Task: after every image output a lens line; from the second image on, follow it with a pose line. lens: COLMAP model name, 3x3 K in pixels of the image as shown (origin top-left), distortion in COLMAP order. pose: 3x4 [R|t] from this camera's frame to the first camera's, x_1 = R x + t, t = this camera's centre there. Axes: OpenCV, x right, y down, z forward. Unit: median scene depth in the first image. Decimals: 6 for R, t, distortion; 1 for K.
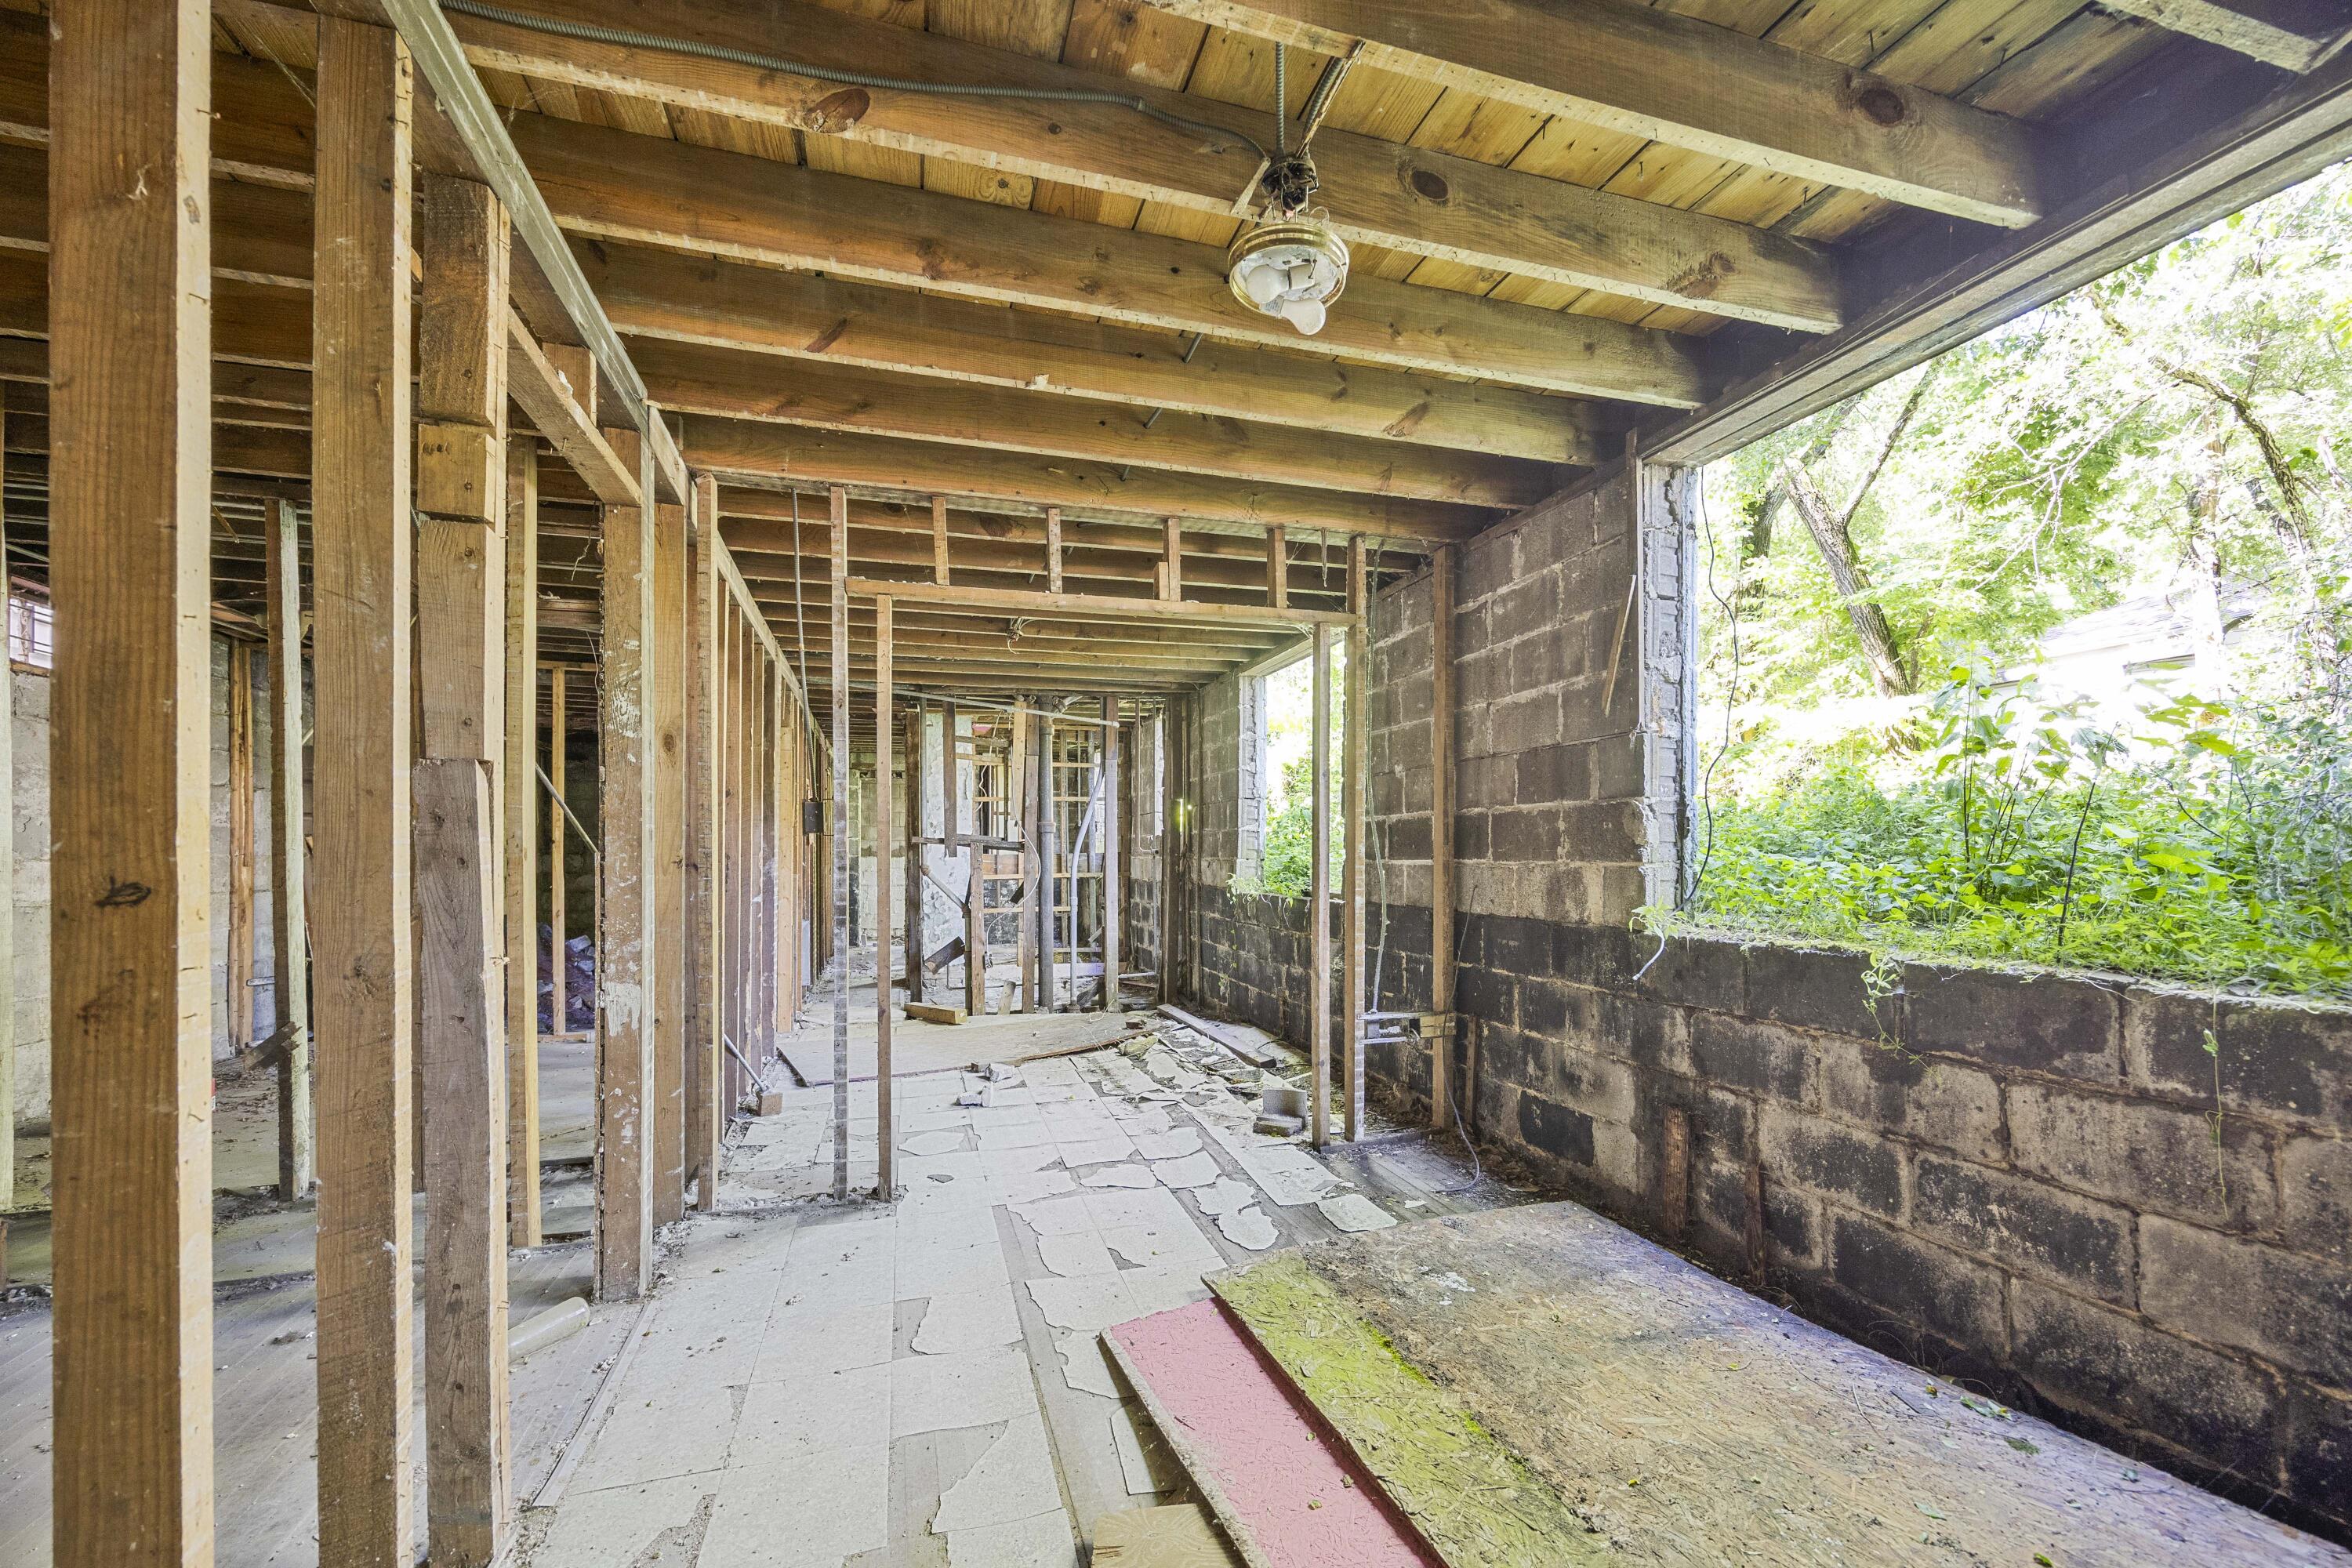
lens RADIAL K [[951.4, 0, 1202.0], [0, 951.4, 882.2], [0, 0, 1]] dist [-0.001426, -0.000163]
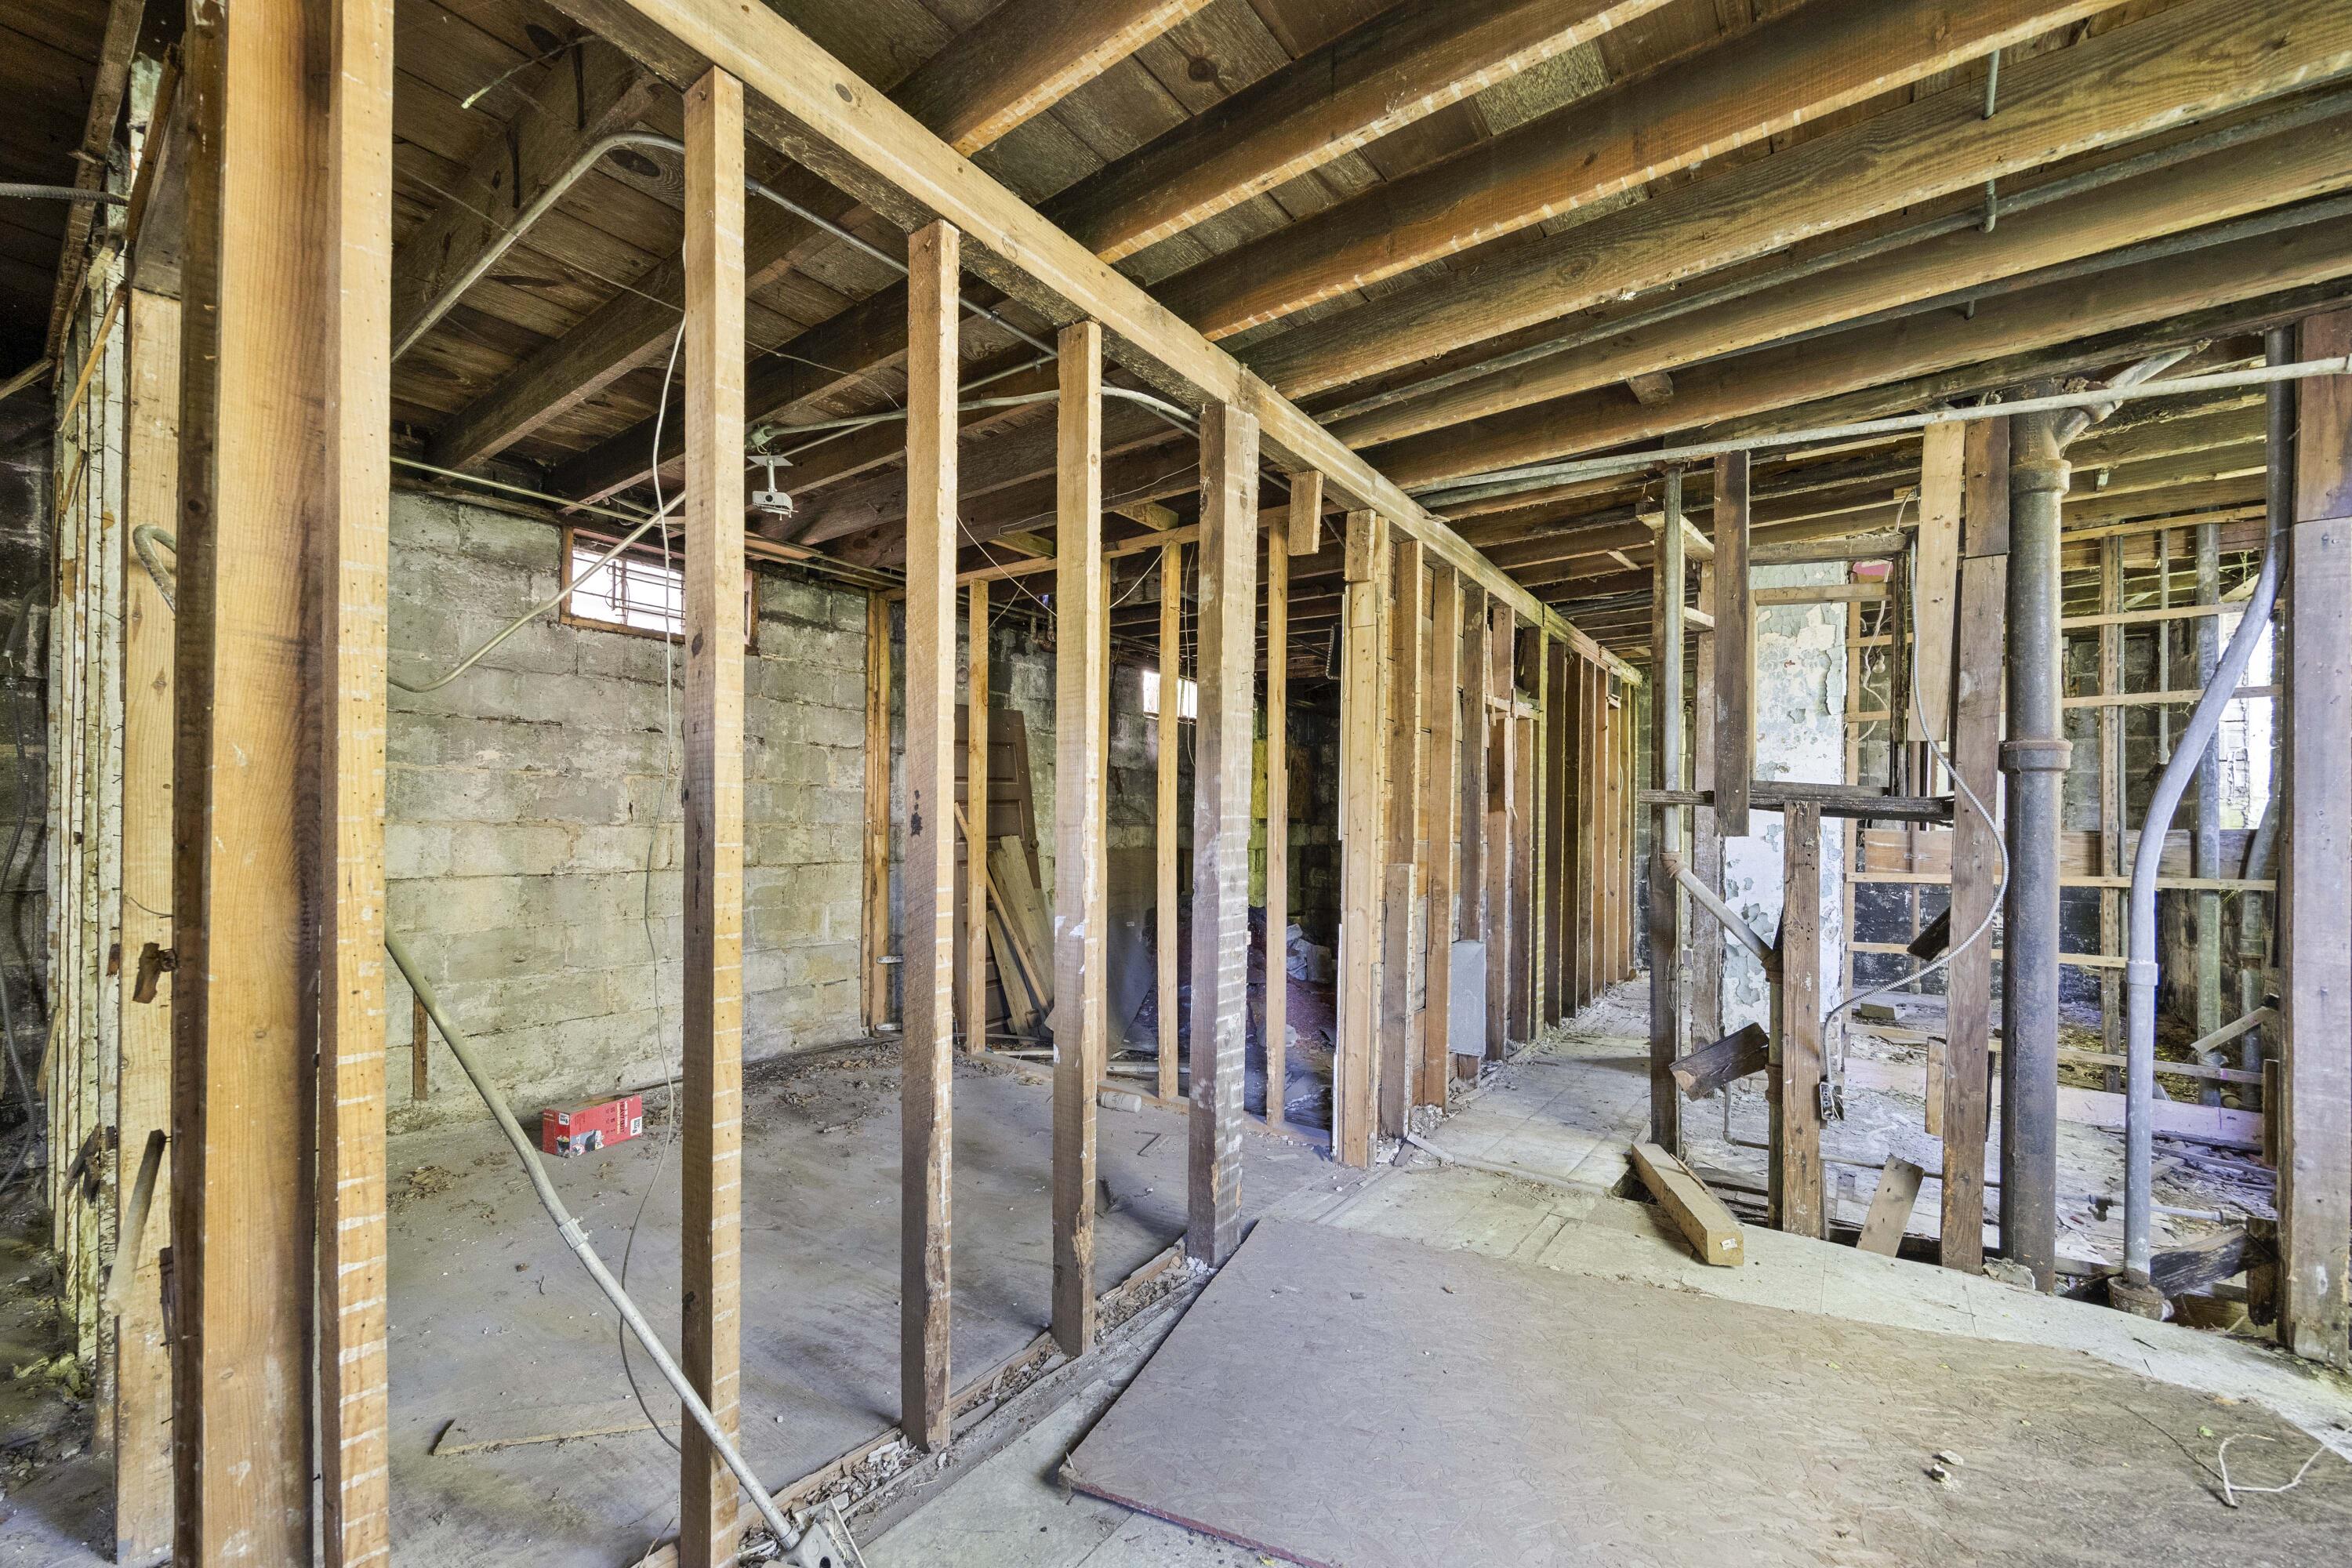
lens RADIAL K [[938.4, 0, 1183.6], [0, 938.4, 822.8], [0, 0, 1]] dist [-0.000825, 0.000197]
pose [[0.596288, 0.004032, -0.802761, -0.144691], [-0.031981, 0.999313, -0.018736, -0.032090], [0.802133, 0.036845, 0.596007, 1.083590]]
